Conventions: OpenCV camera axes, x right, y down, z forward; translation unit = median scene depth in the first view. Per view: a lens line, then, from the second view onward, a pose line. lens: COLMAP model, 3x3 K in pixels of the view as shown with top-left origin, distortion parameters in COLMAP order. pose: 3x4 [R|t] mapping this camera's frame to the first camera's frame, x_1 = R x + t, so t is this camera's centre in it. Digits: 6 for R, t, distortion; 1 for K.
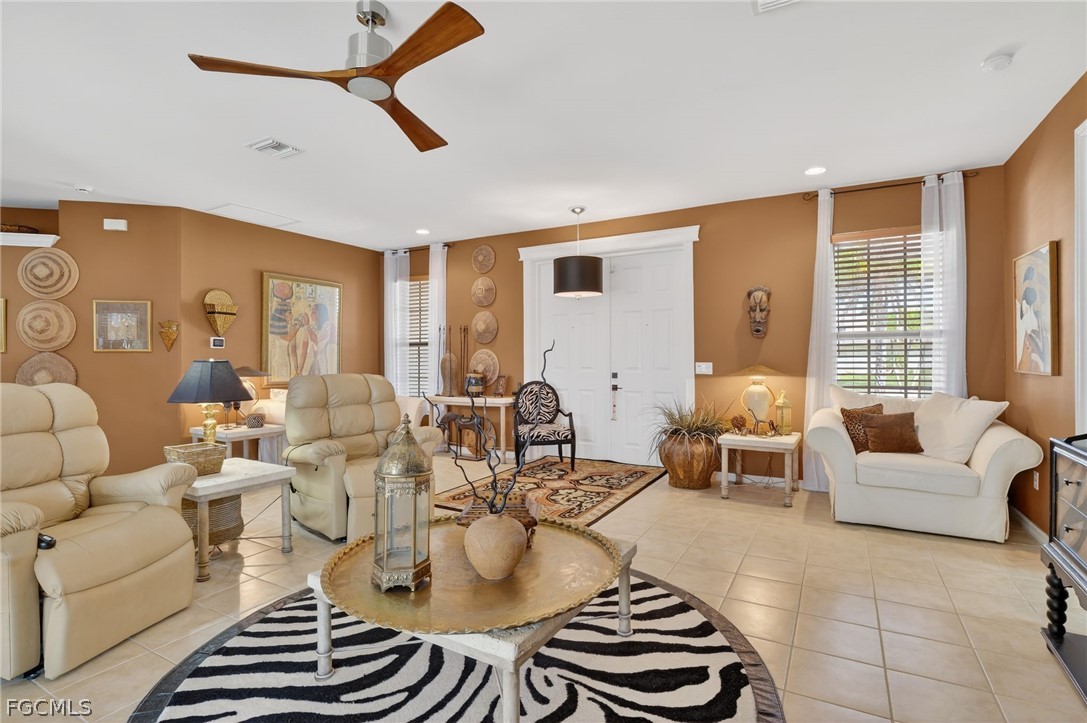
lens RADIAL K [[523.8, 0, 540.2], [0, 523.8, 356.5], [0, 0, 1]] dist [-0.014359, -0.000526]
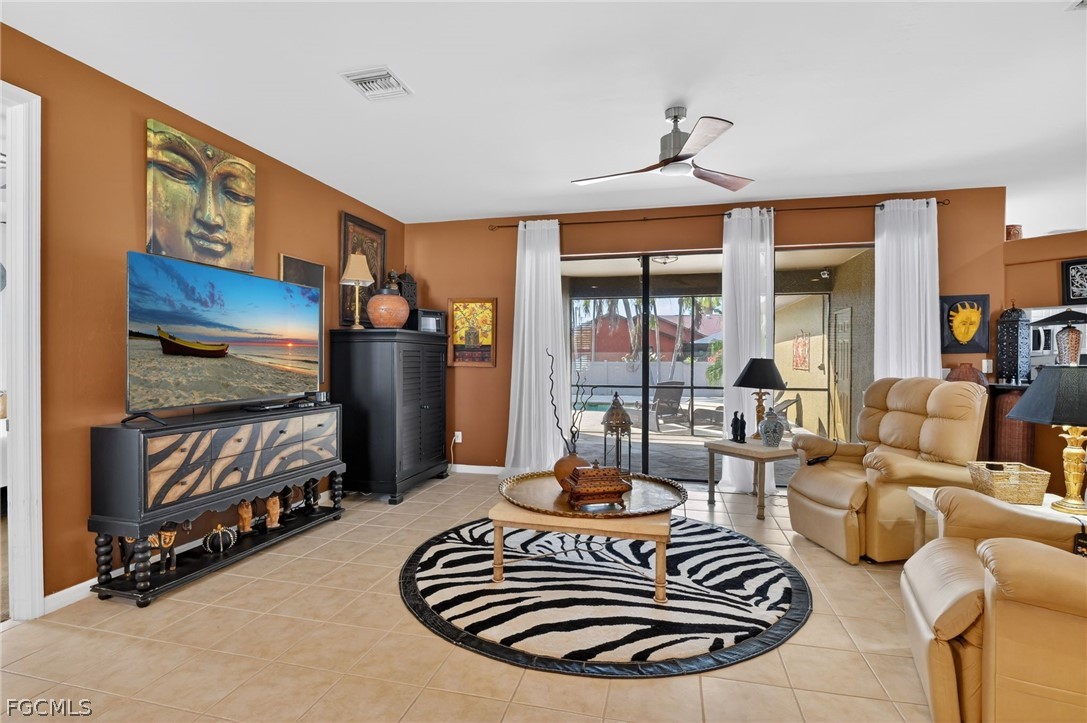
lens RADIAL K [[526.3, 0, 546.2], [0, 526.3, 368.4], [0, 0, 1]] dist [-0.014664, -0.000346]
pose [[-0.960332, 0.006382, -0.278787, 0.184922], [0.000950, 0.999807, 0.019615, -0.002471], [0.278859, 0.018572, -0.960152, 1.034915]]
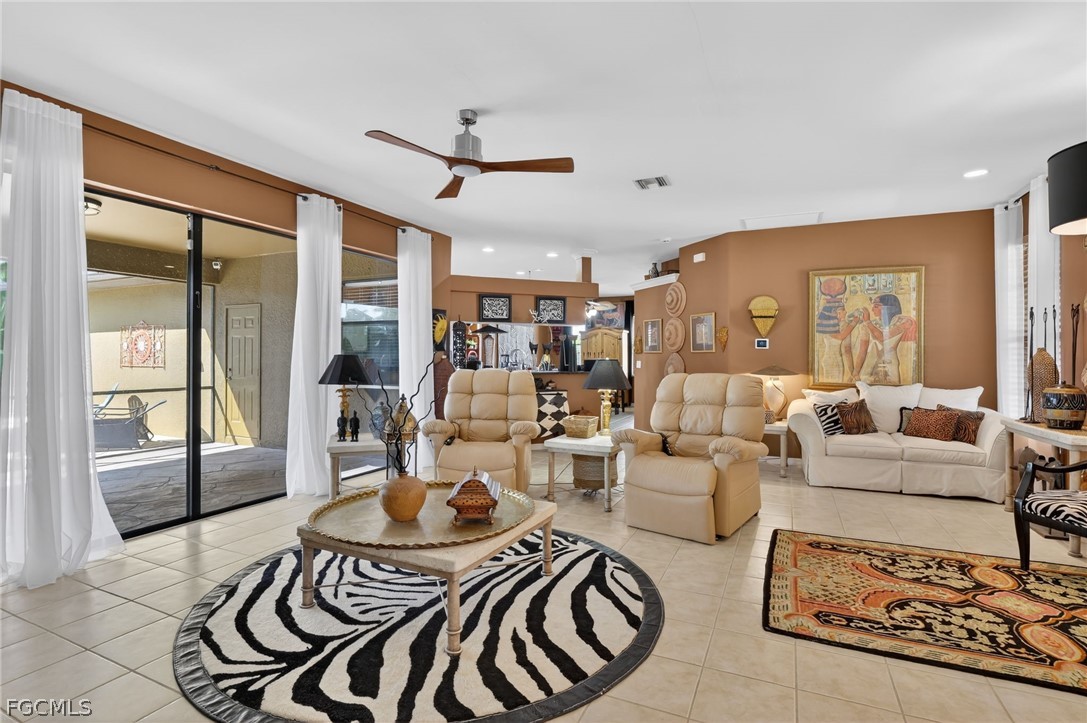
lens RADIAL K [[523.8, 0, 540.2], [0, 523.8, 356.5], [0, 0, 1]] dist [-0.014359, -0.000526]
pose [[0.079428, 0.004684, -0.996830, 0.514015], [-0.002563, 0.999987, 0.004495, -0.003394], [0.996837, 0.002198, 0.079439, 0.499210]]
